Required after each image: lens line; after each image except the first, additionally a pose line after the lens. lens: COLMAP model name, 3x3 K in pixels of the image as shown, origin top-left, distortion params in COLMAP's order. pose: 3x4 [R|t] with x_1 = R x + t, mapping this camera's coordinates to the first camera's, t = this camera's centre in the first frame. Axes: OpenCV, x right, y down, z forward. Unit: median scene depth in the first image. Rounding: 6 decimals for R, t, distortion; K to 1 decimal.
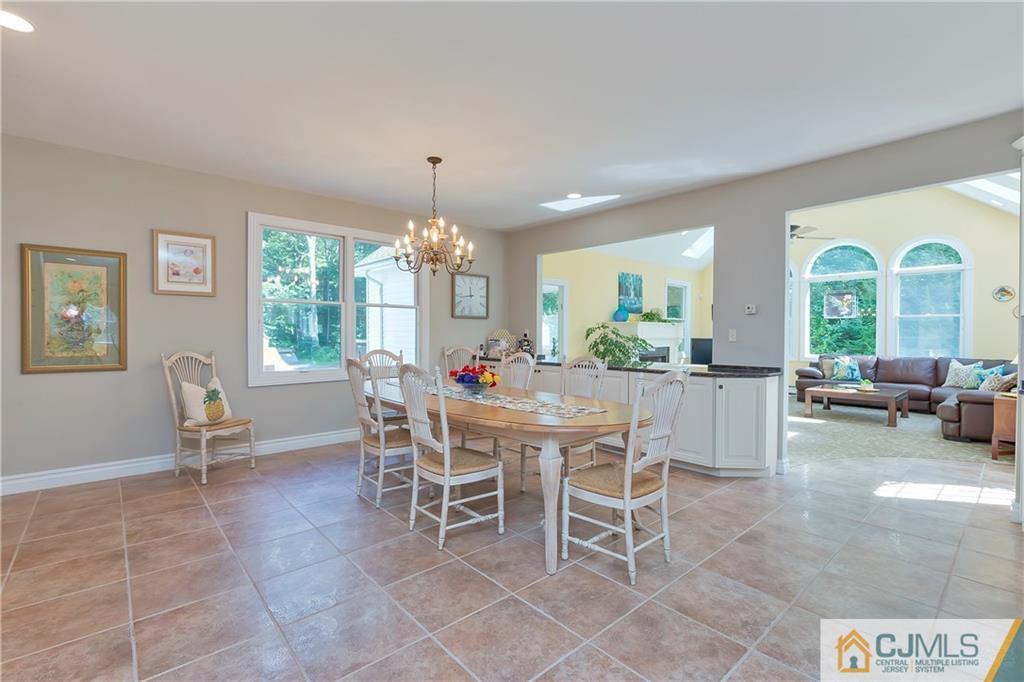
lens RADIAL K [[461.2, 0, 510.4], [0, 461.2, 340.4], [0, 0, 1]] dist [-0.015675, -0.000847]
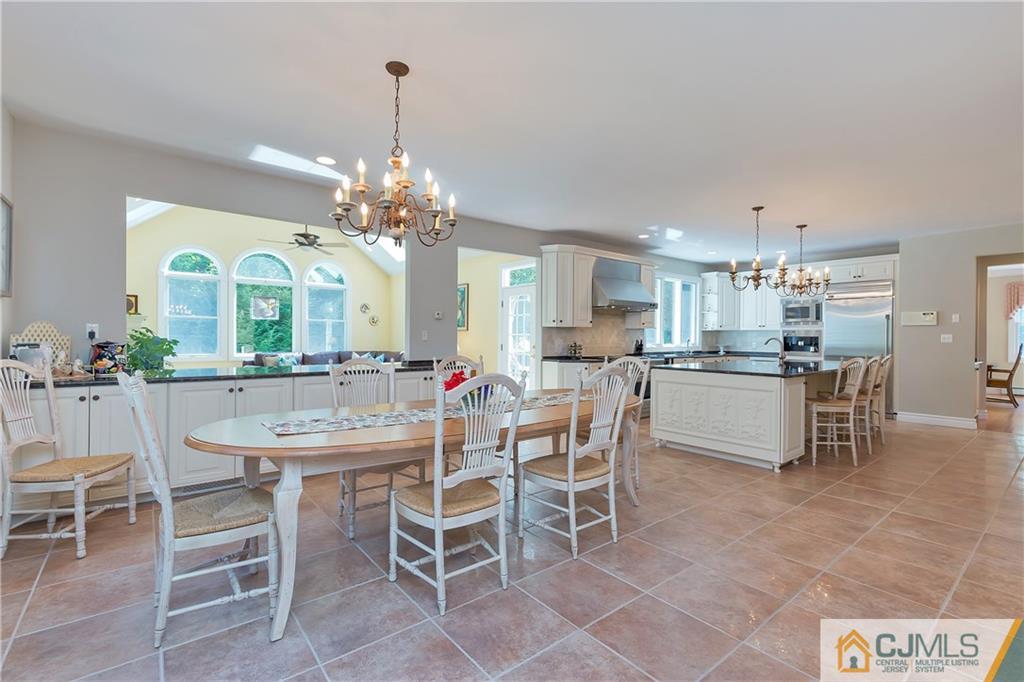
lens RADIAL K [[461.2, 0, 511.3], [0, 461.2, 339.4], [0, 0, 1]] dist [-0.015675, -0.000847]
pose [[0.043035, -0.005400, 0.999059, -0.368048], [0.005956, 0.999969, 0.005148, -0.002327], [-0.999056, 0.005729, 0.043065, 0.365088]]
